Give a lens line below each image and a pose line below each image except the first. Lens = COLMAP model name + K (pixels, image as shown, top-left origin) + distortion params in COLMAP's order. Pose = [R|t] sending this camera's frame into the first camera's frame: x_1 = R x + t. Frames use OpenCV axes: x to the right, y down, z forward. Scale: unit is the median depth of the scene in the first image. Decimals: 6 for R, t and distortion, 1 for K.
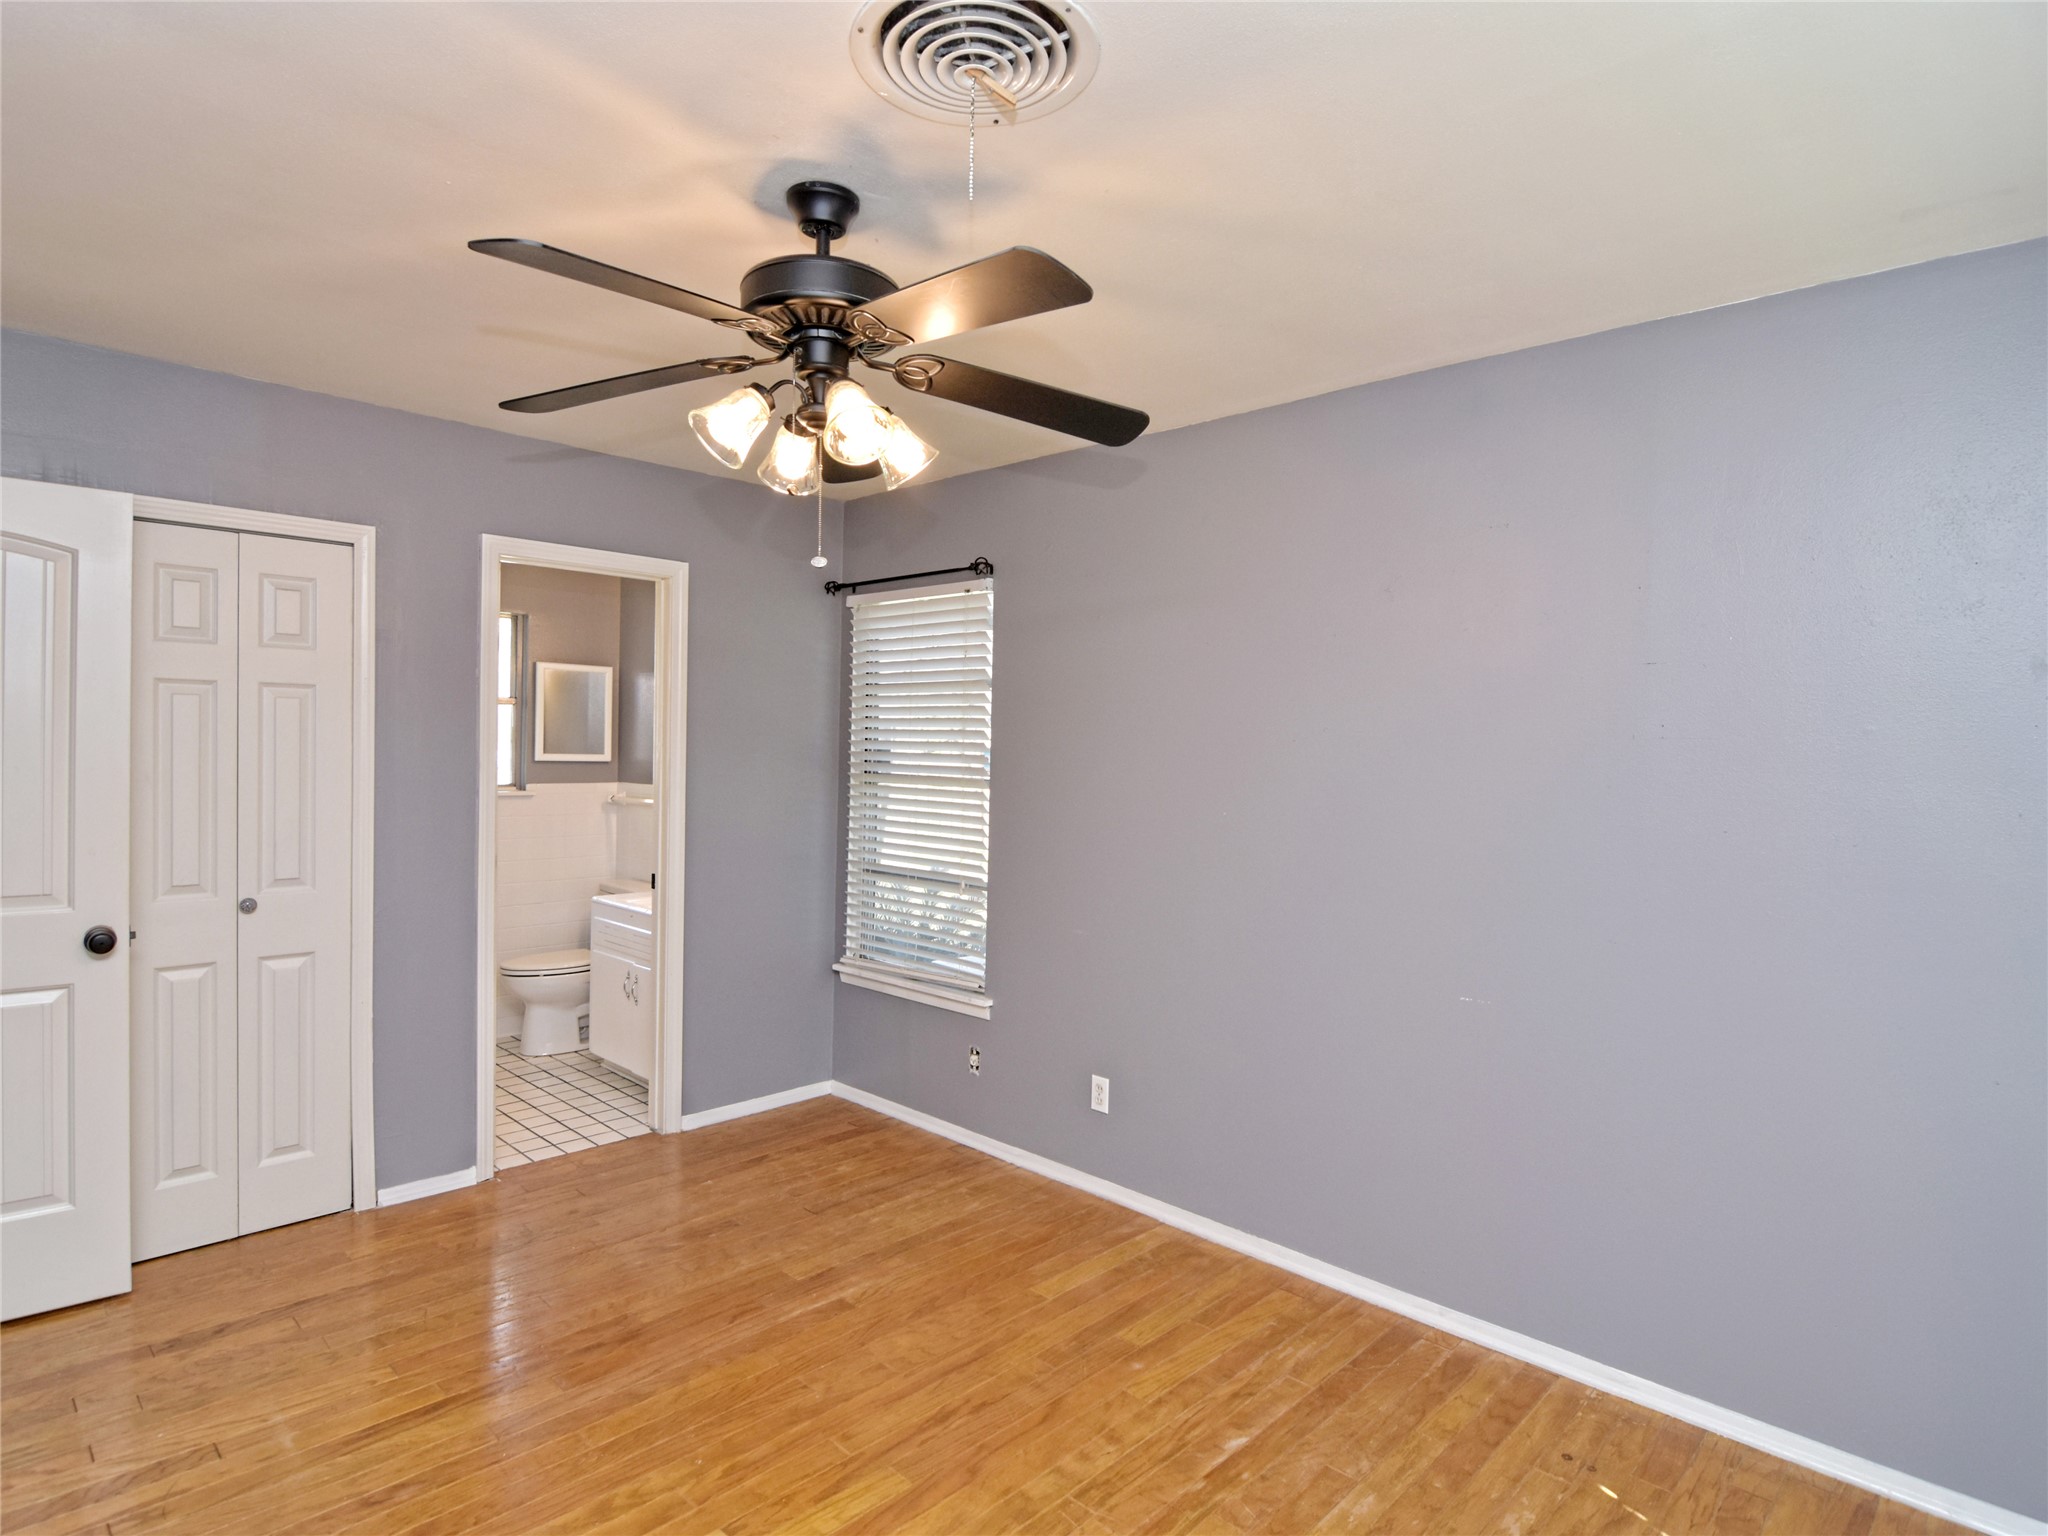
lens RADIAL K [[1105.2, 0, 1014.4], [0, 1105.2, 765.1], [0, 0, 1]] dist [-0.007366, -0.010267]
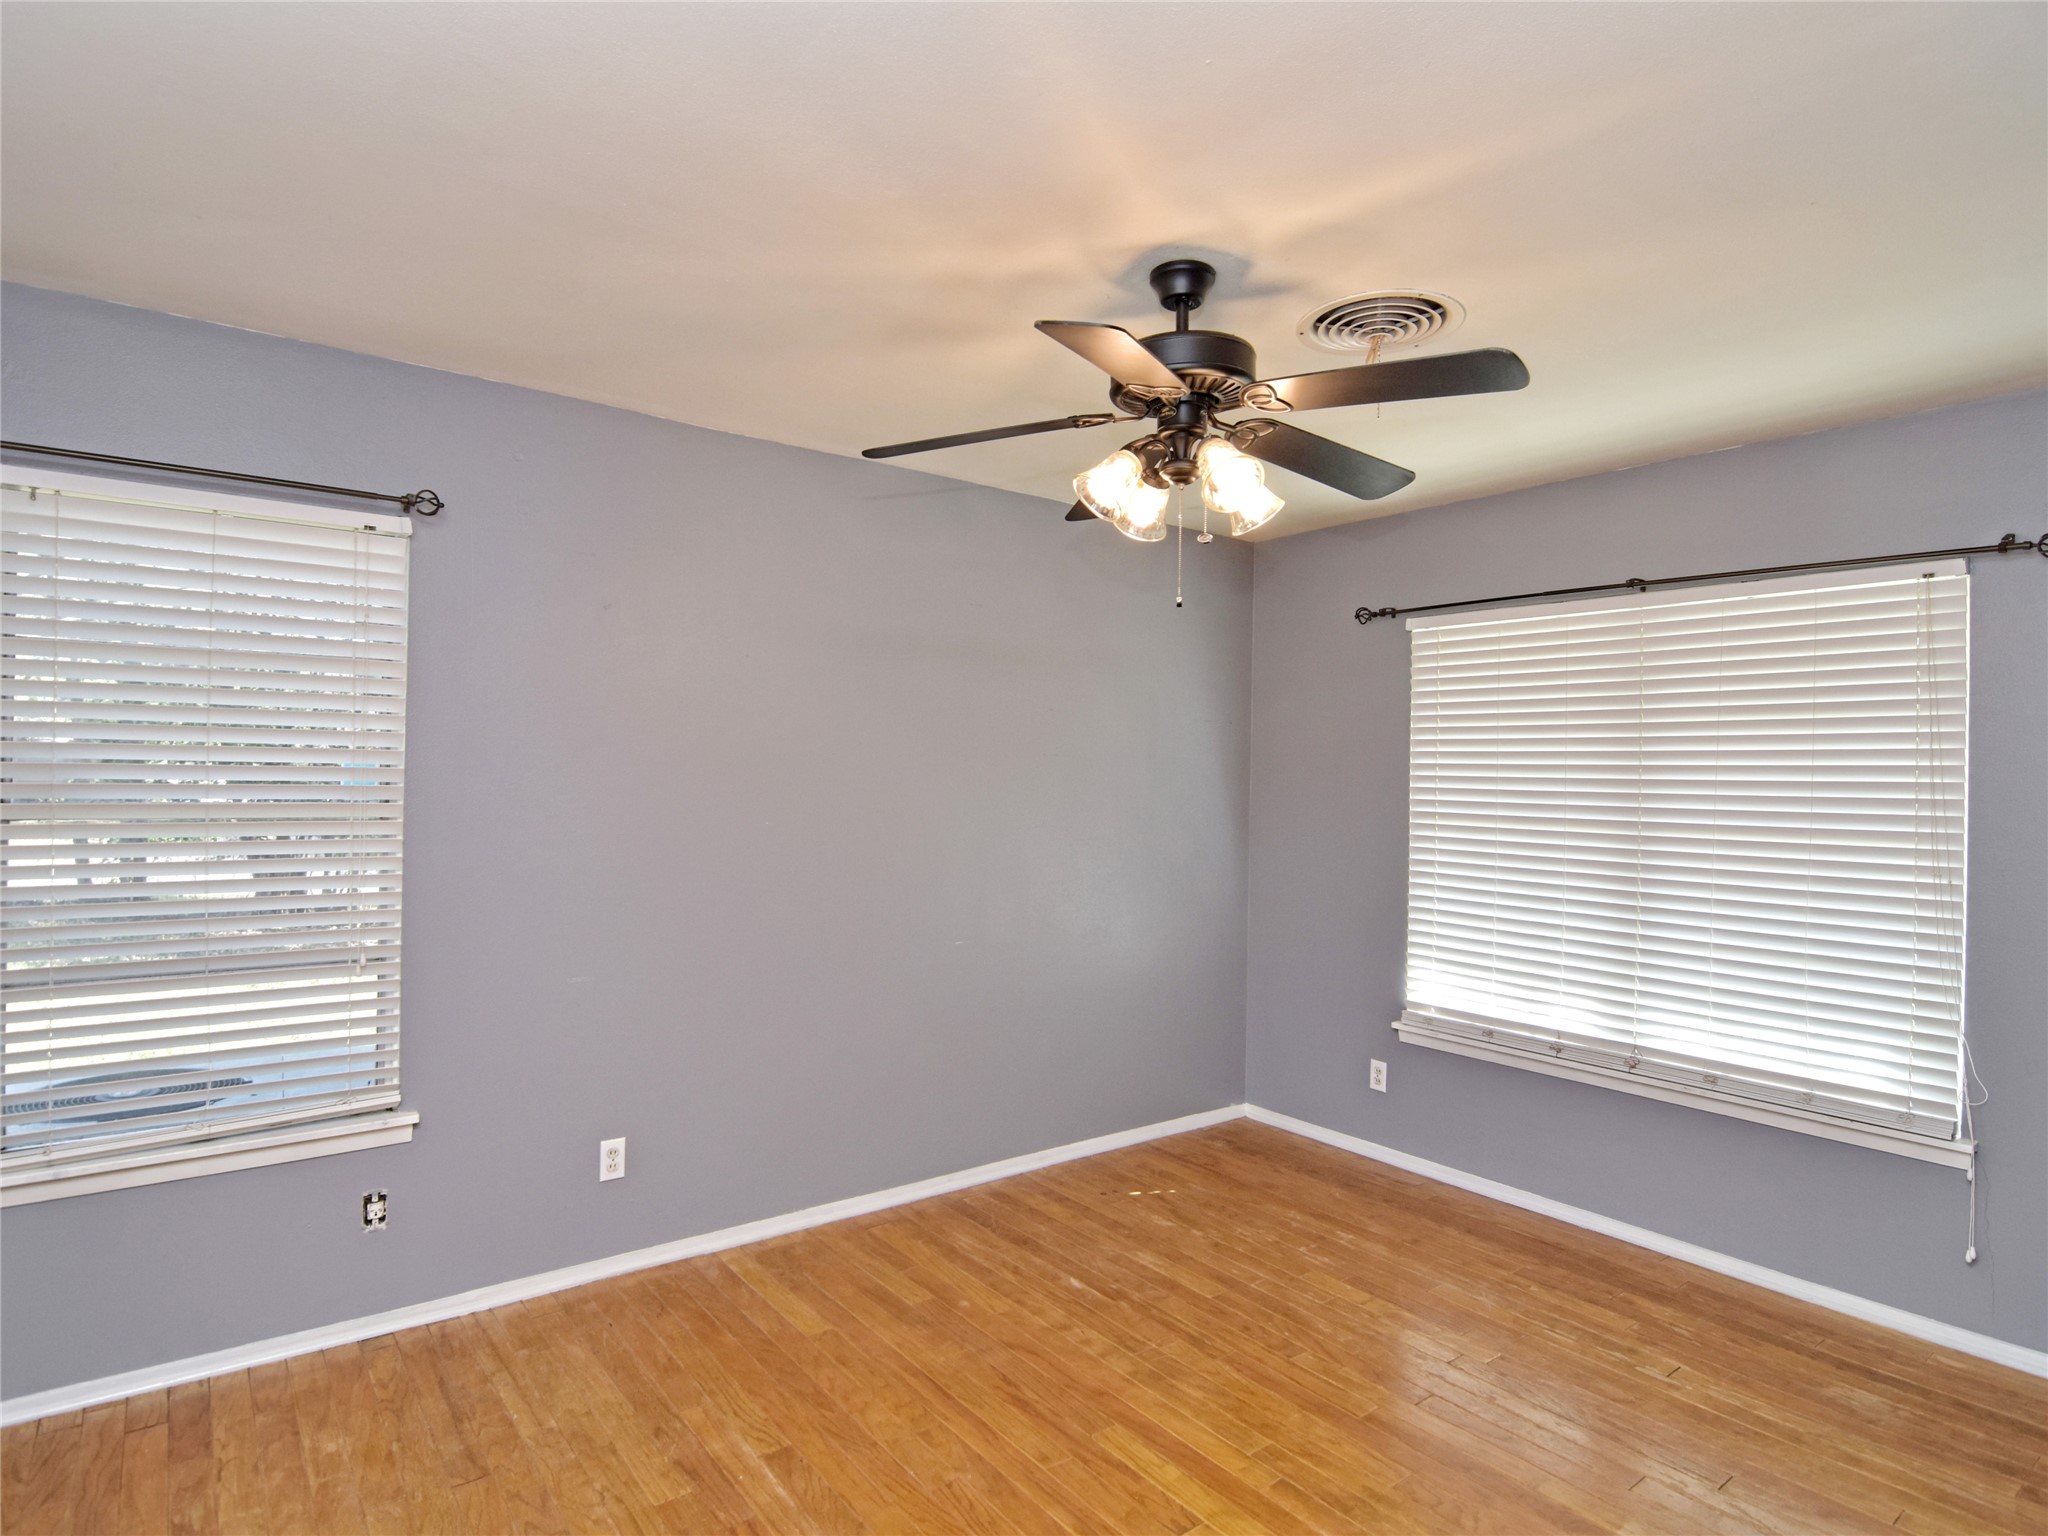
lens RADIAL K [[1105.2, 0, 1013.5], [0, 1105.2, 767.2], [0, 0, 1]] dist [-0.007366, -0.010267]
pose [[0.152717, -0.012826, 0.988187, -0.920090], [0.004276, 0.999915, 0.012318, -0.024068], [-0.988261, 0.002344, 0.152759, 0.706453]]
